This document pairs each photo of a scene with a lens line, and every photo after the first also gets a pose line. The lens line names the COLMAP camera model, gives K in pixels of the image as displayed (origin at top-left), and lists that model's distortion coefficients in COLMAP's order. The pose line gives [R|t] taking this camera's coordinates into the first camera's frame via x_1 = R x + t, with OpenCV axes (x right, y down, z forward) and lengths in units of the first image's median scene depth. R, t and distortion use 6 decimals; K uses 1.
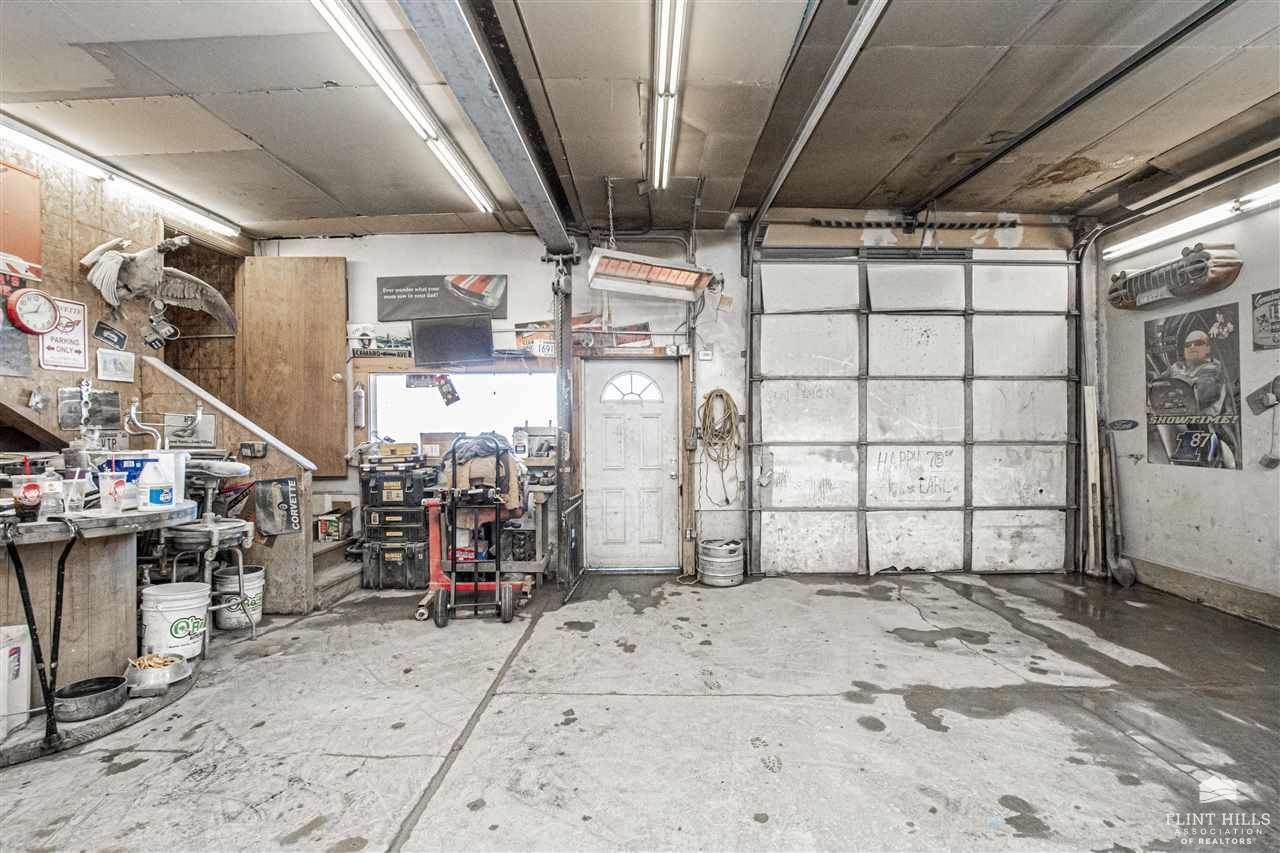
lens RADIAL K [[573.1, 0, 678.0], [0, 573.1, 428.2], [0, 0, 1]] dist [-0.037086, 0.008011]
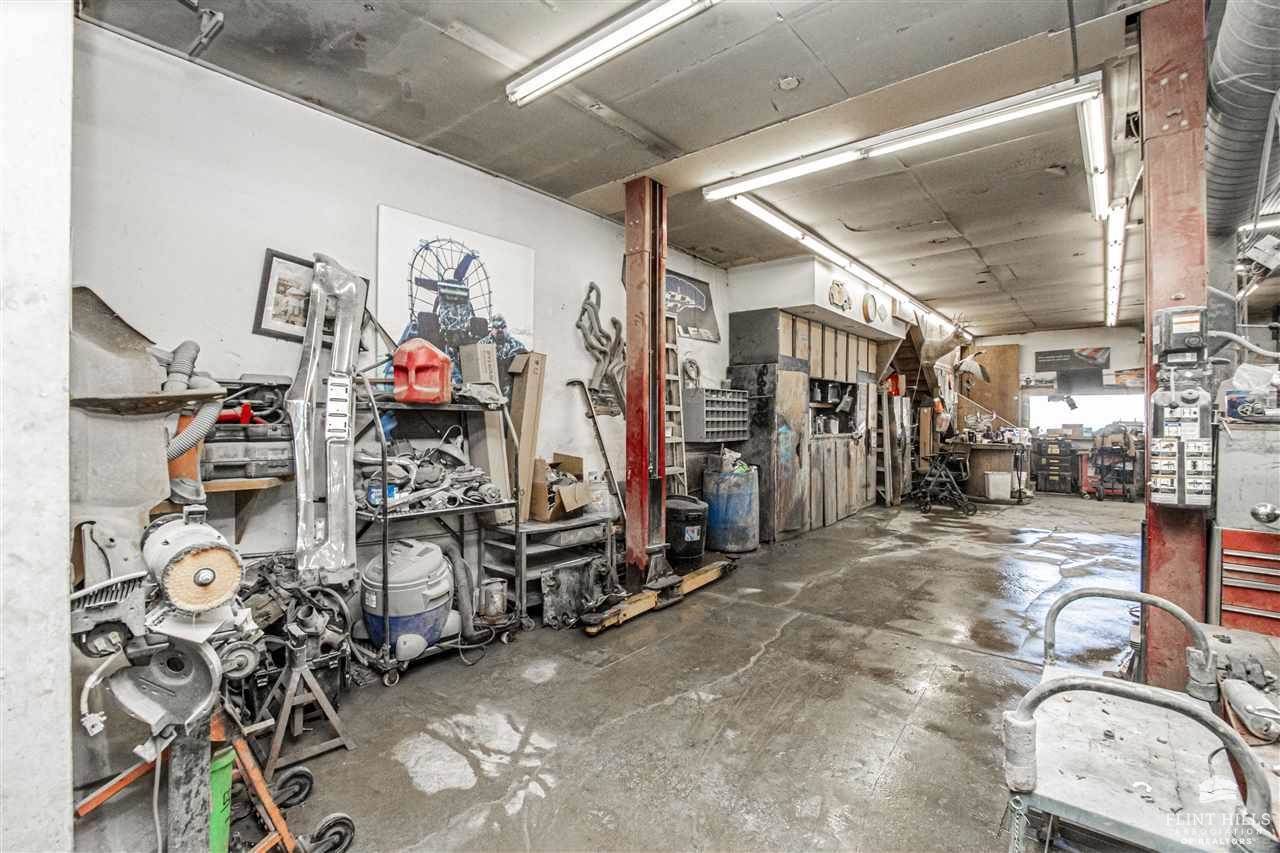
lens RADIAL K [[573.1, 0, 644.0], [0, 573.1, 415.6], [0, 0, 1]] dist [-0.037086, 0.008011]
pose [[0.750050, 0.003544, -0.661372, -0.232199], [-0.012463, 0.999884, -0.008776, 0.017515], [0.661264, 0.014825, 0.750007, -1.686100]]
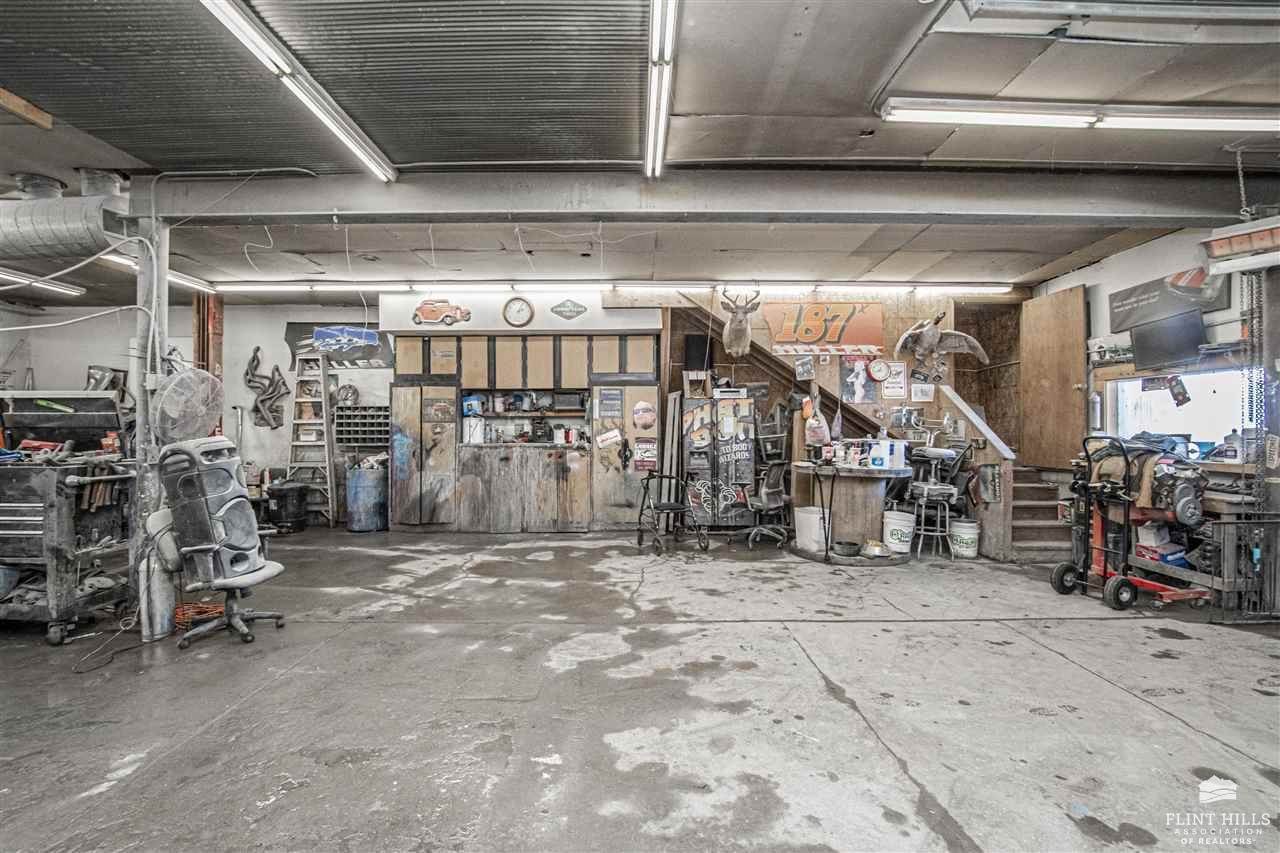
lens RADIAL K [[573.1, 0, 612.5], [0, 573.1, 430.8], [0, 0, 1]] dist [-0.037086, 0.008011]
pose [[-0.035355, 0.004515, -0.999365, 0.625277], [-0.008356, 0.999954, 0.004813, 0.004848], [0.999340, 0.008521, -0.035315, 0.065991]]
